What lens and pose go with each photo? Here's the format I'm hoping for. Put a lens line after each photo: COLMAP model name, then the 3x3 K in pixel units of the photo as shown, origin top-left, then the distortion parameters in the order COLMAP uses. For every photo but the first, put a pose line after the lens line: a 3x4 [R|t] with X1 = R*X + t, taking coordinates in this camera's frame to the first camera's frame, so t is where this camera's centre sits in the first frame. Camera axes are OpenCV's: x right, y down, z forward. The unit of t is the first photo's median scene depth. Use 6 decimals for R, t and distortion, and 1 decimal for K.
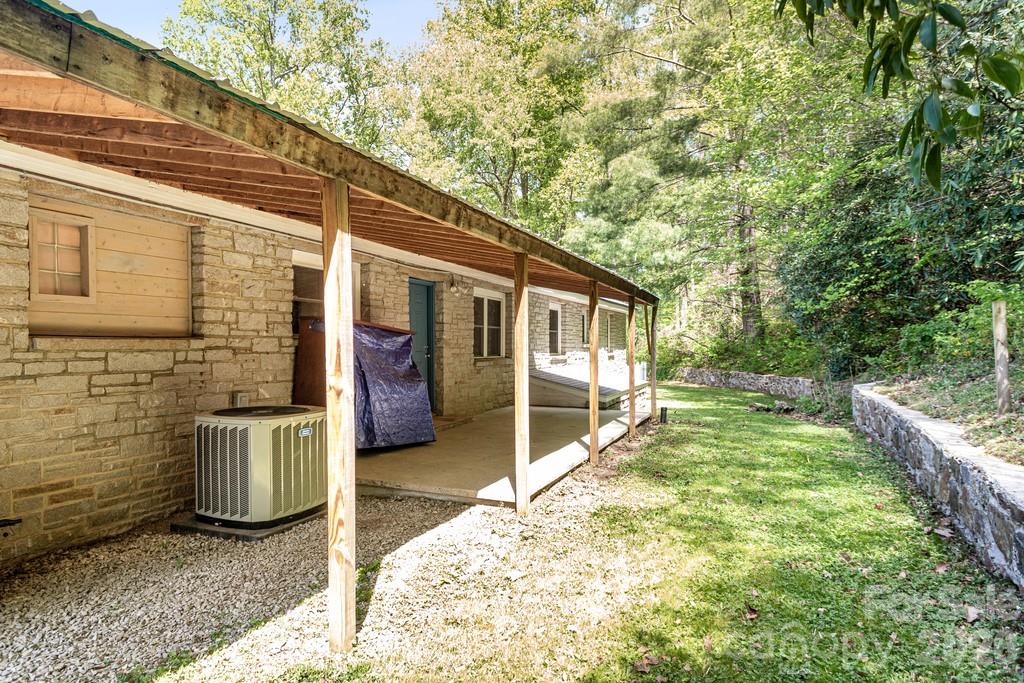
lens RADIAL K [[652.3, 0, 512.0], [0, 652.3, 339.2], [0, 0, 1]] dist [-0.000809, -0.000066]
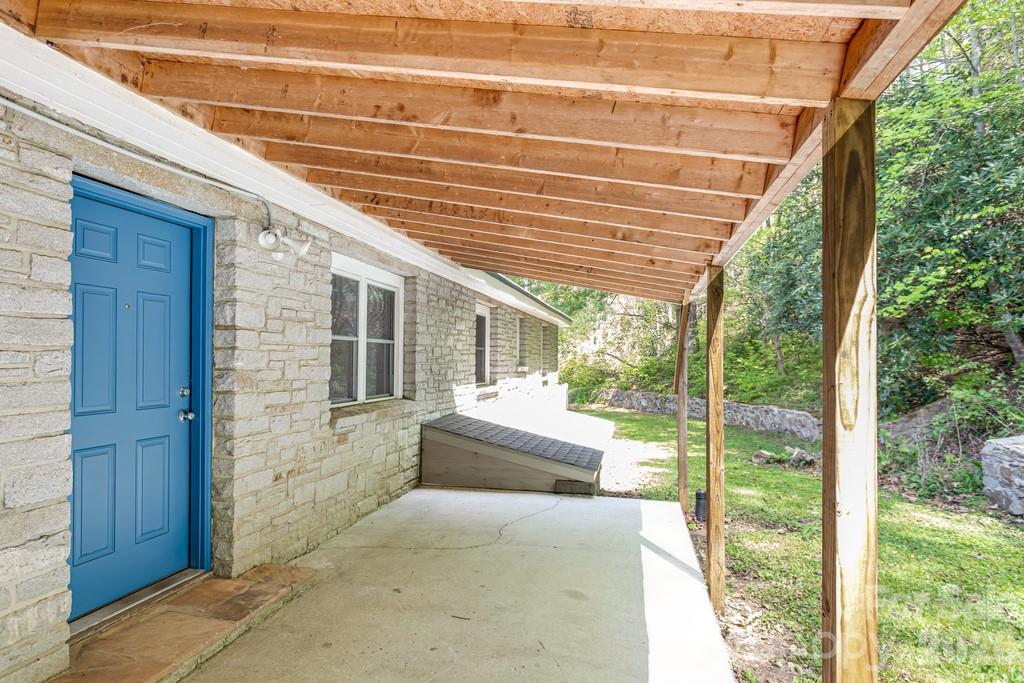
lens RADIAL K [[617.5, 0, 512.1], [0, 617.5, 337.1], [0, 0, 1]] dist [0.002546, 0.000396]
pose [[0.986730, 0.007609, 0.162192, -0.004019], [-0.003070, 0.999597, -0.028216, -0.006909], [-0.162341, 0.027344, 0.986356, 0.437232]]
